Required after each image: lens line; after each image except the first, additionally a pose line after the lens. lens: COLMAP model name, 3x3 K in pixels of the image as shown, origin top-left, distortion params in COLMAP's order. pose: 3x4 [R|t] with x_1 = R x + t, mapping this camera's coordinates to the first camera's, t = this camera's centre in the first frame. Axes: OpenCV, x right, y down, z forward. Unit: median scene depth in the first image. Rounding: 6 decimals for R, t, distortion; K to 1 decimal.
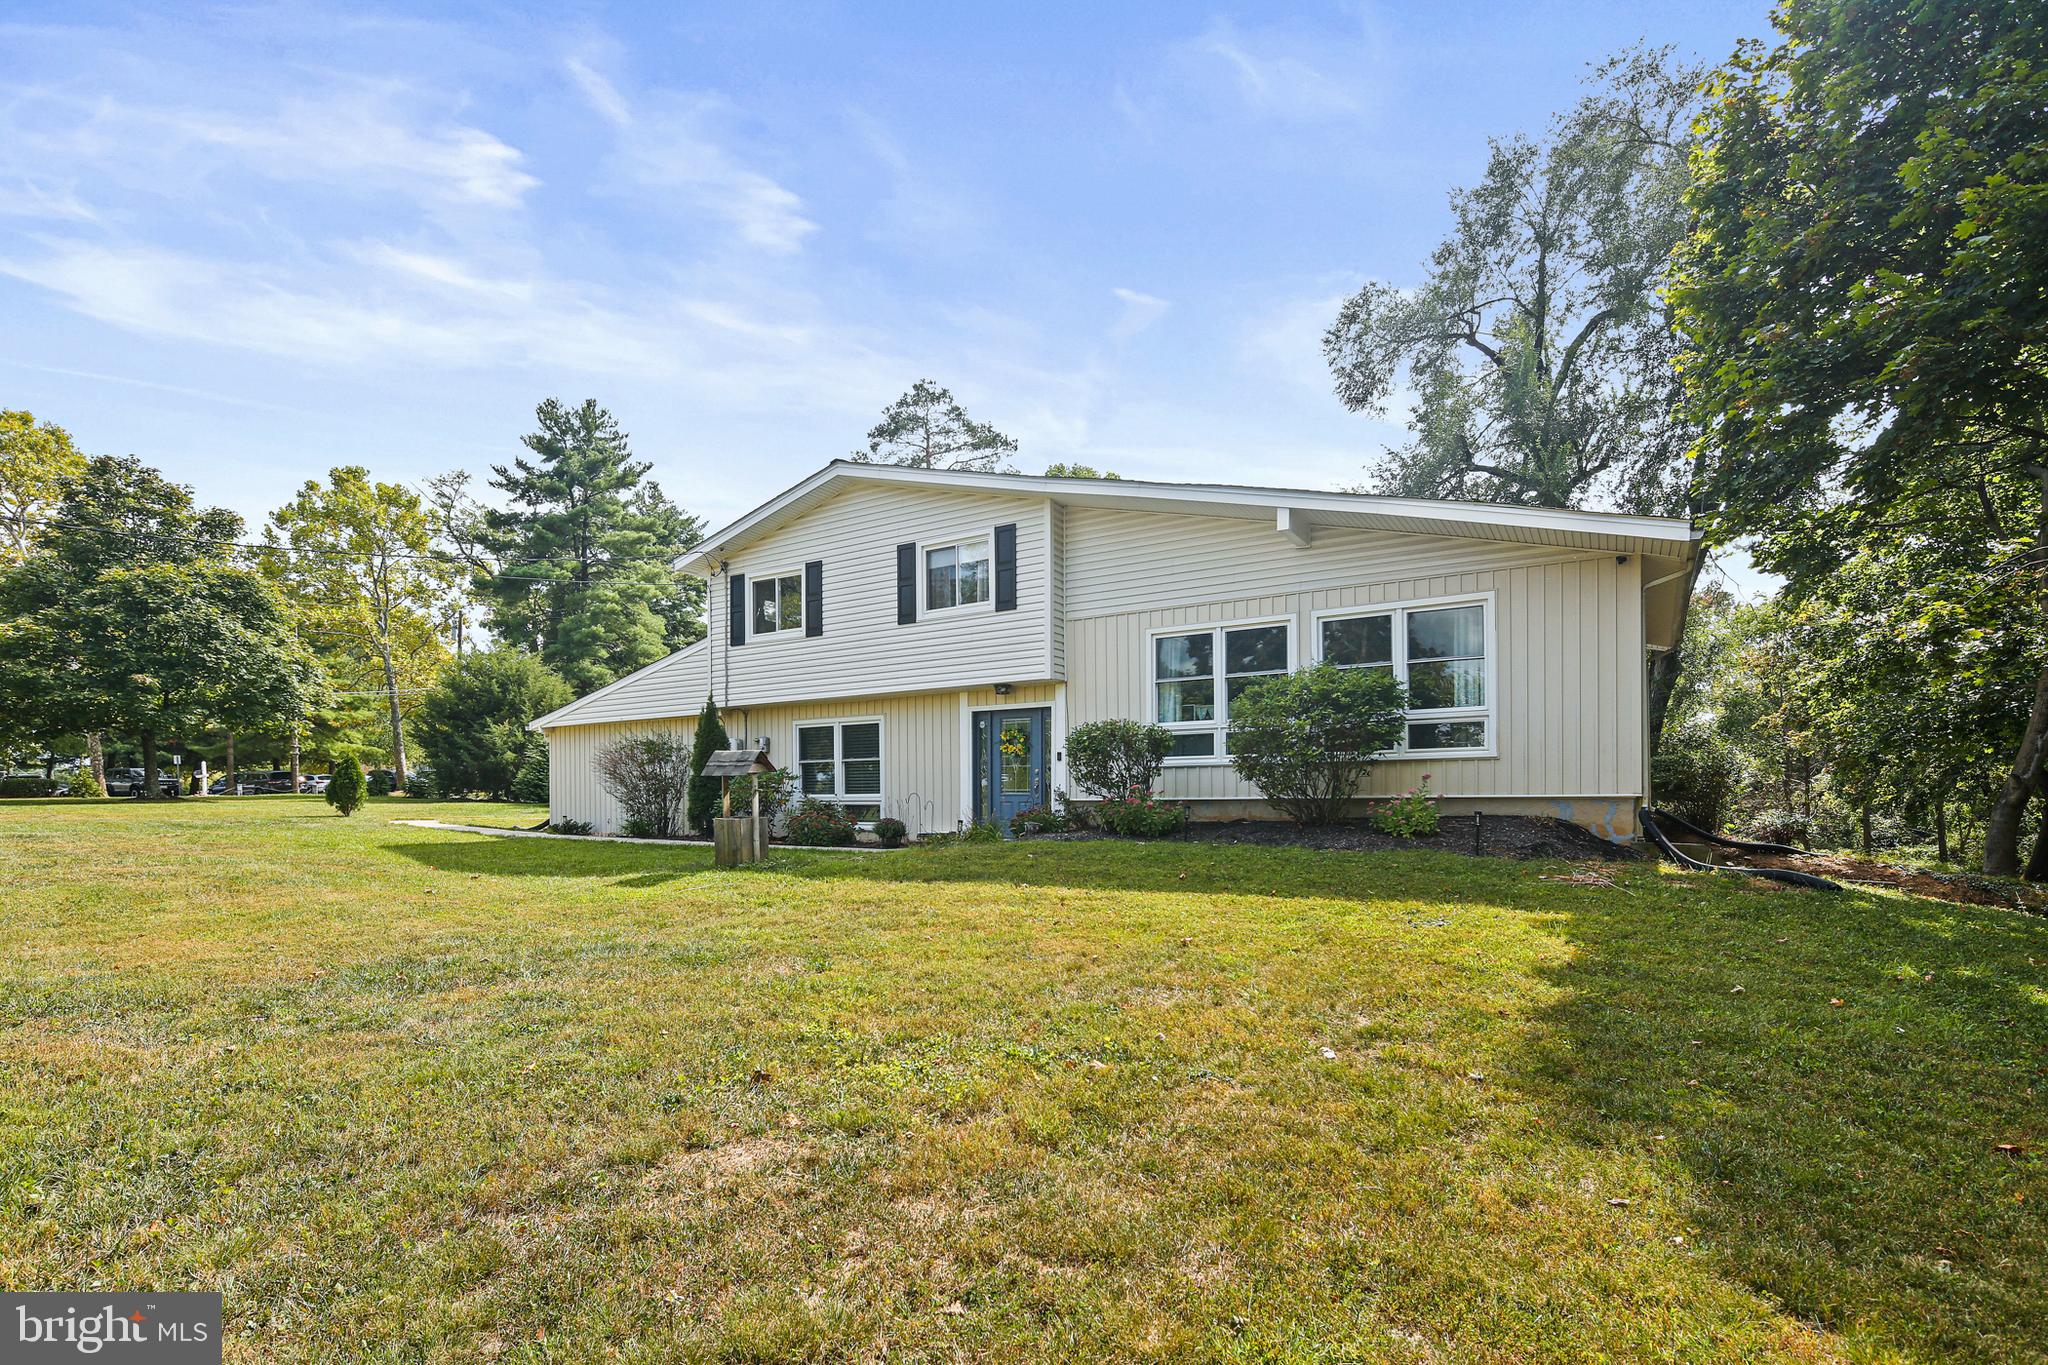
lens RADIAL K [[988.6, 0, 1024.0], [0, 988.6, 682.5], [0, 0, 1]] dist [-0.002278, -0.001536]
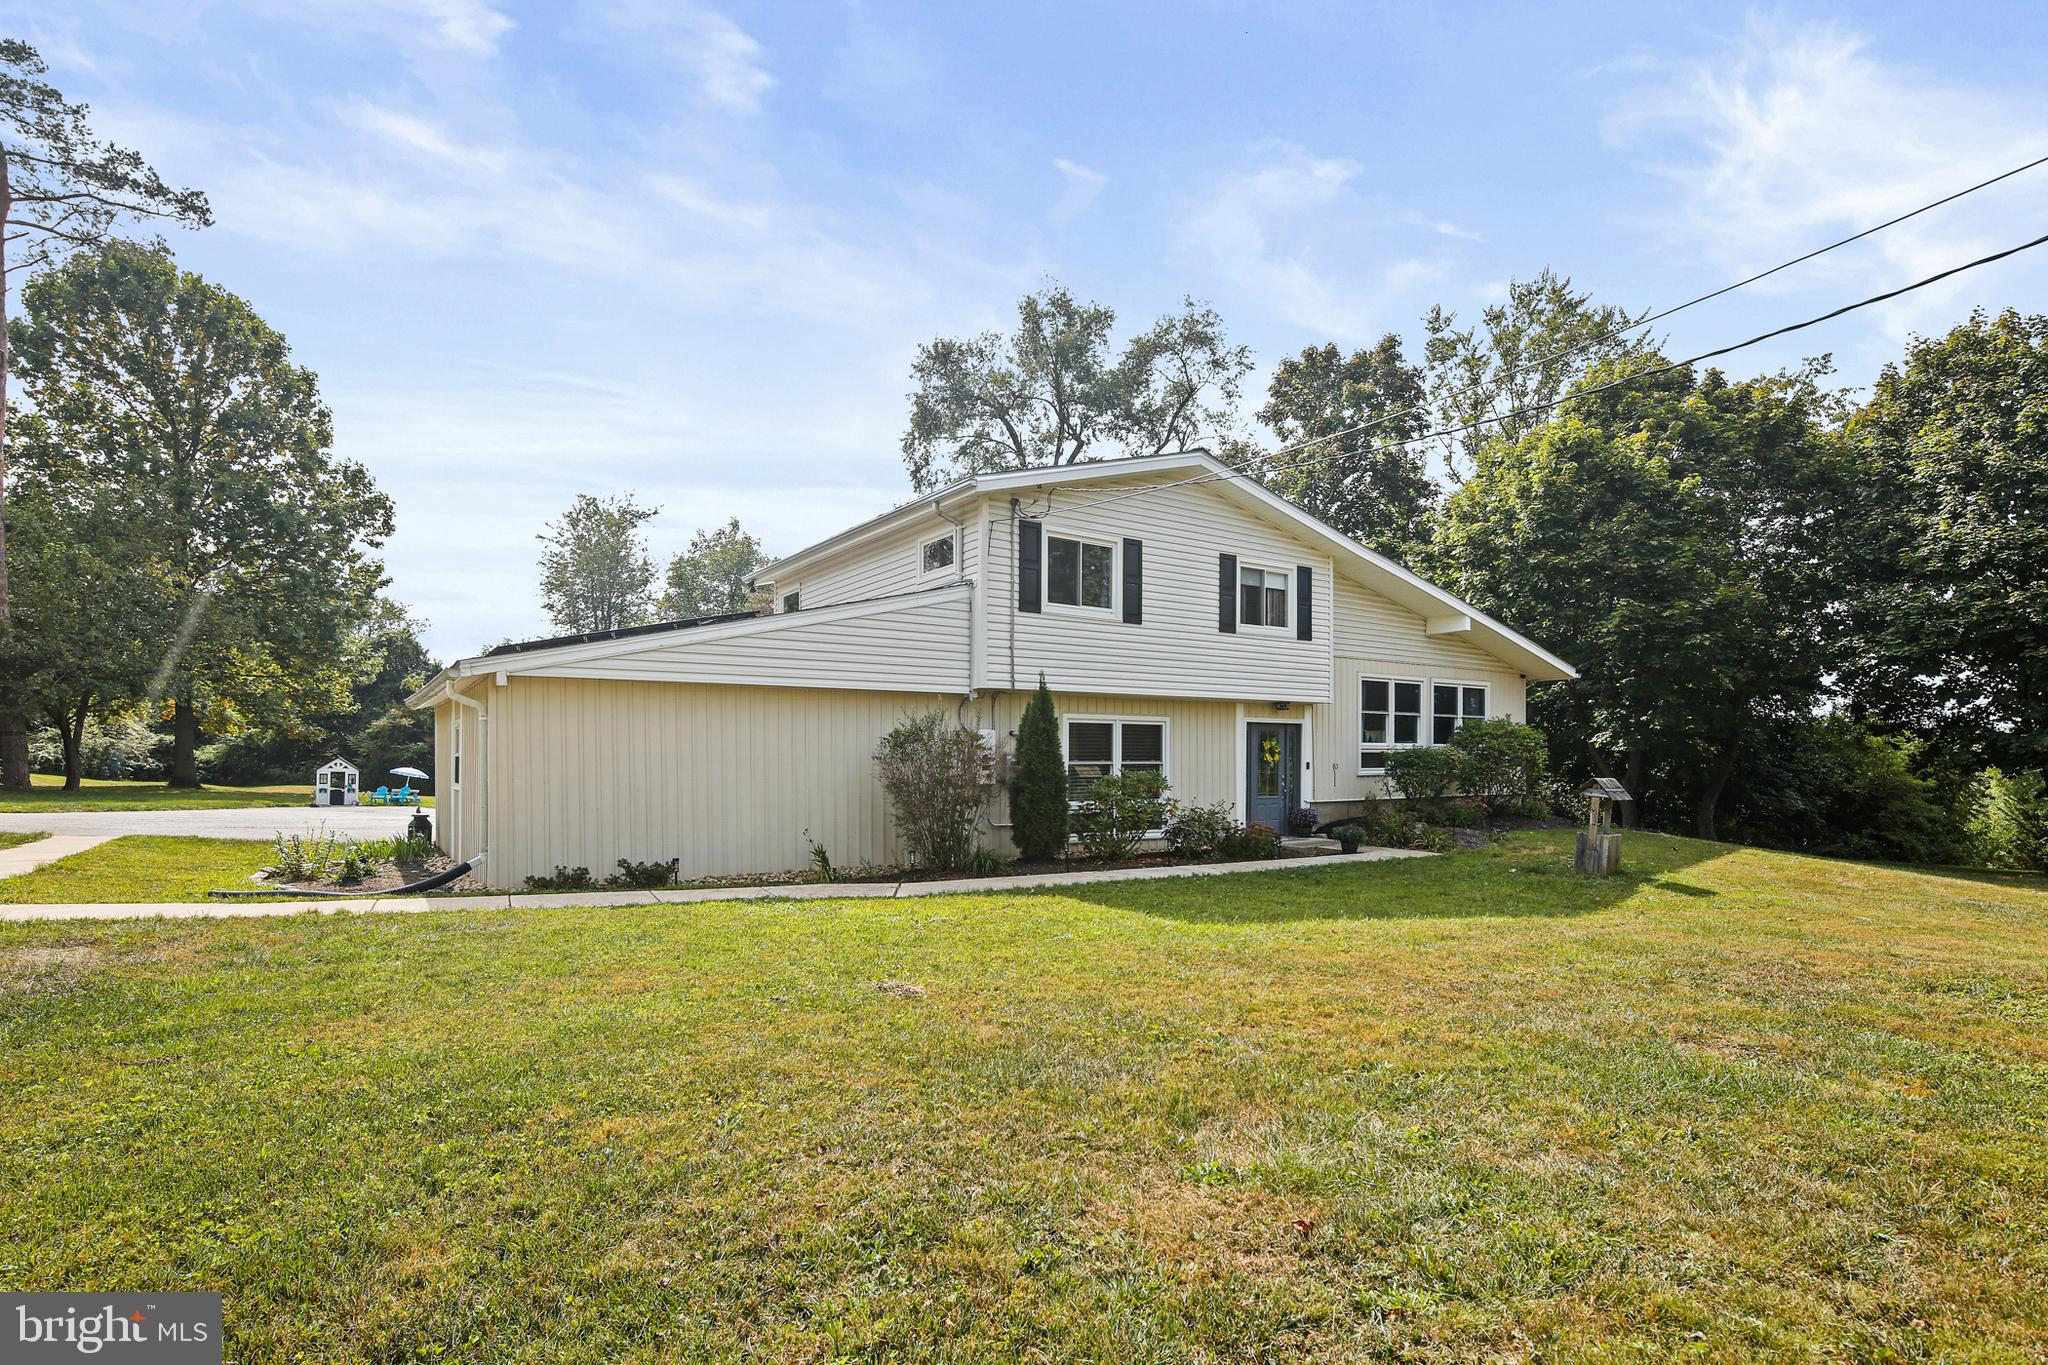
lens RADIAL K [[988.6, 0, 1024.0], [0, 988.6, 682.5], [0, 0, 1]] dist [-0.002278, -0.001536]
pose [[0.383662, 0.078326, 0.920146, -1.132291], [-0.107978, 0.993367, -0.039537, 0.054724], [-0.917139, -0.084187, 0.389575, 0.788049]]
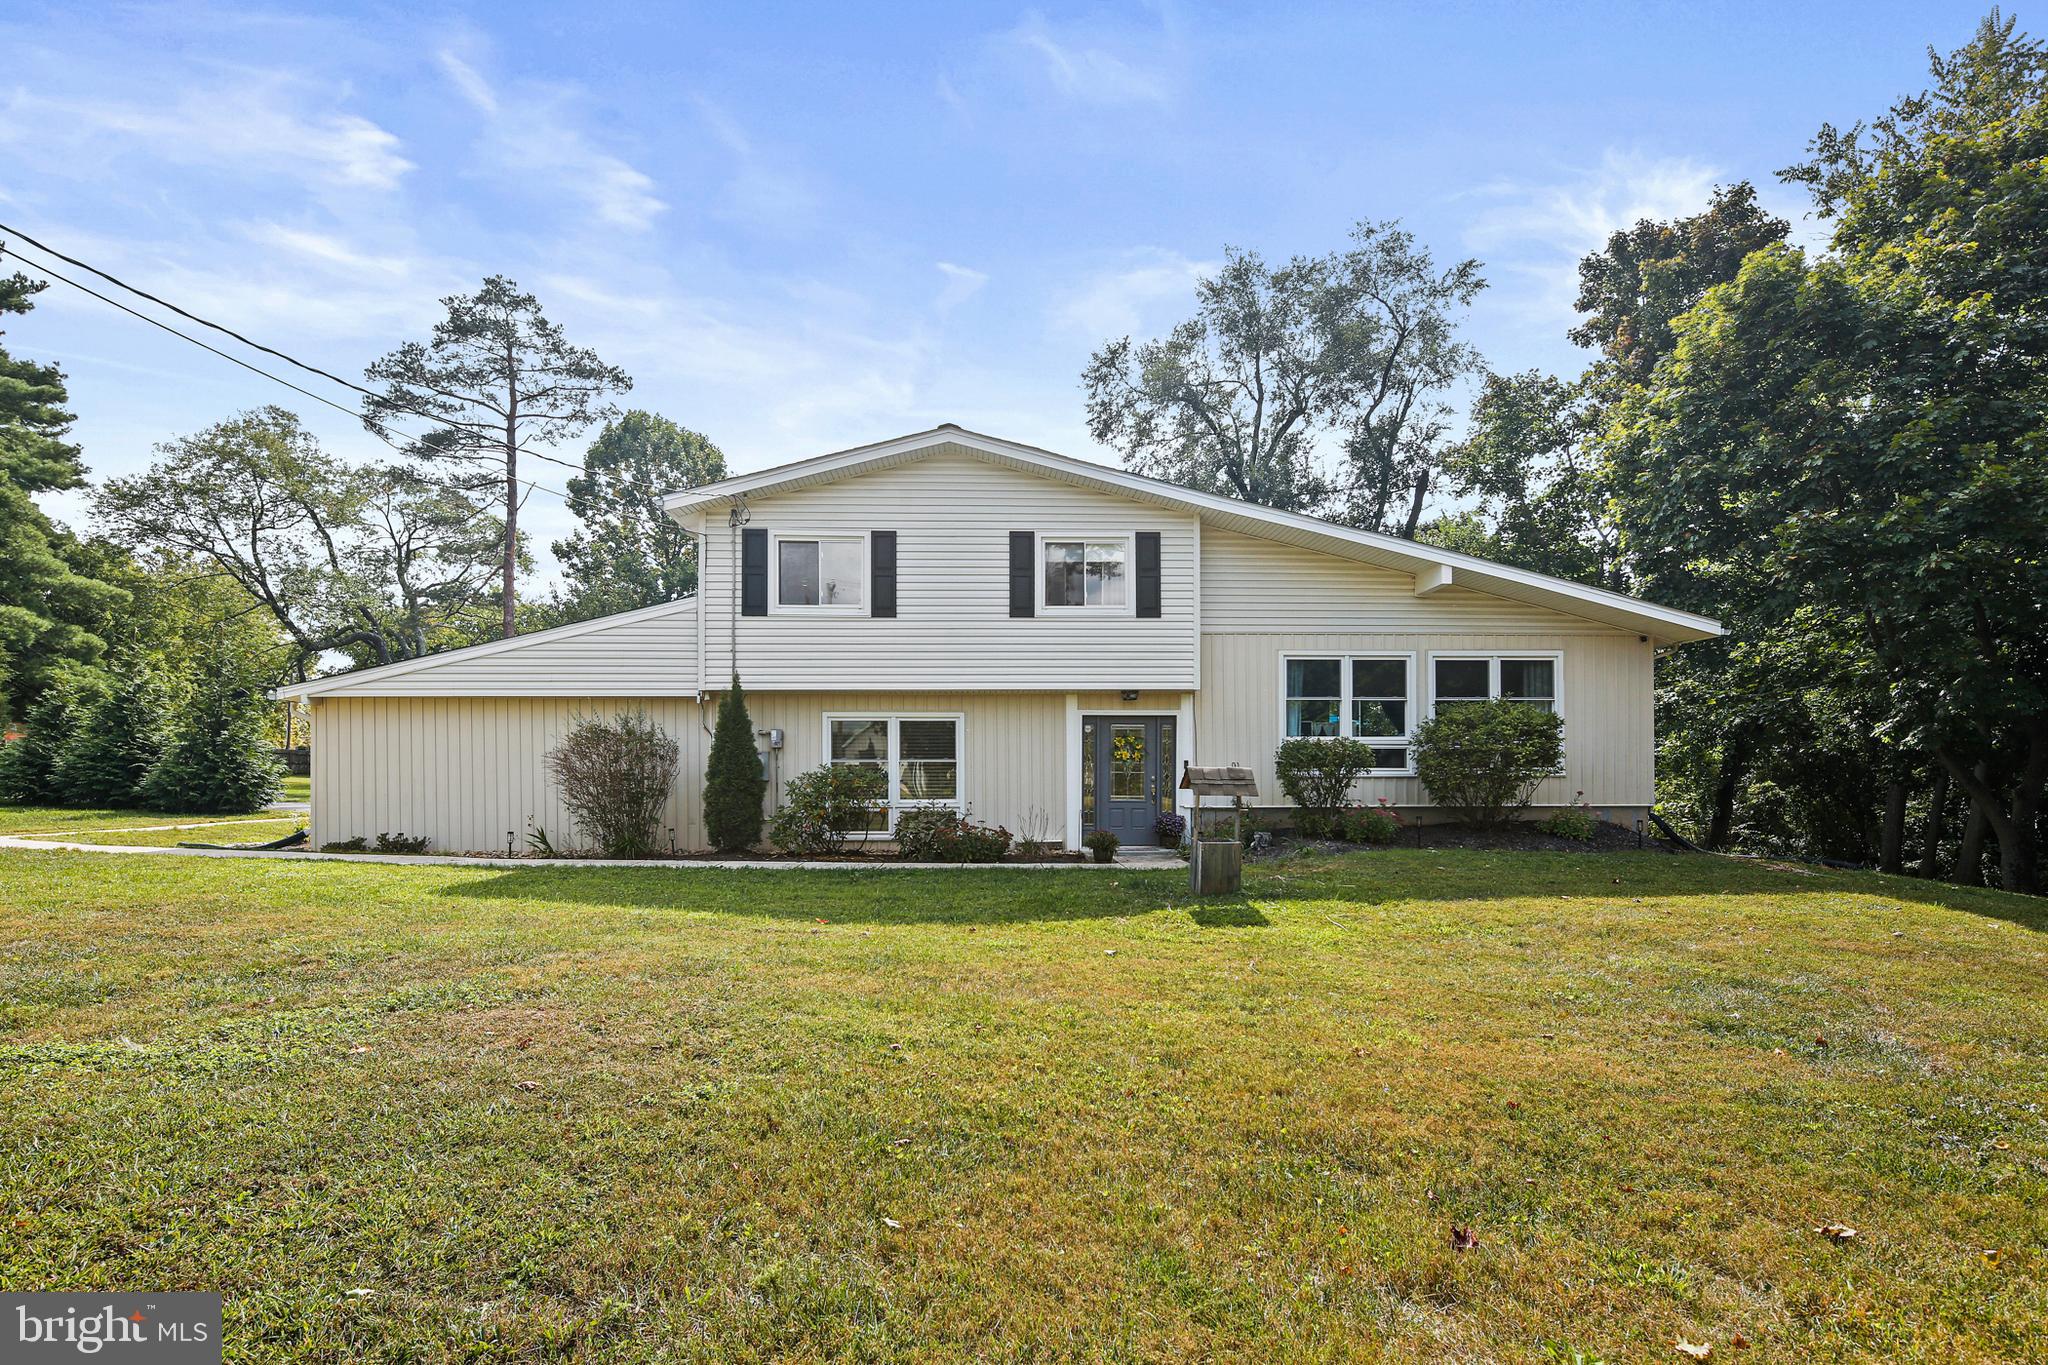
lens RADIAL K [[988.6, 0, 1024.0], [0, 988.6, 682.5], [0, 0, 1]] dist [-0.002278, -0.001536]
pose [[0.817473, 0.059864, 0.572848, -0.644722], [-0.070802, 0.997485, -0.003203, 0.004428], [-0.571599, -0.037941, 0.819655, 0.233196]]
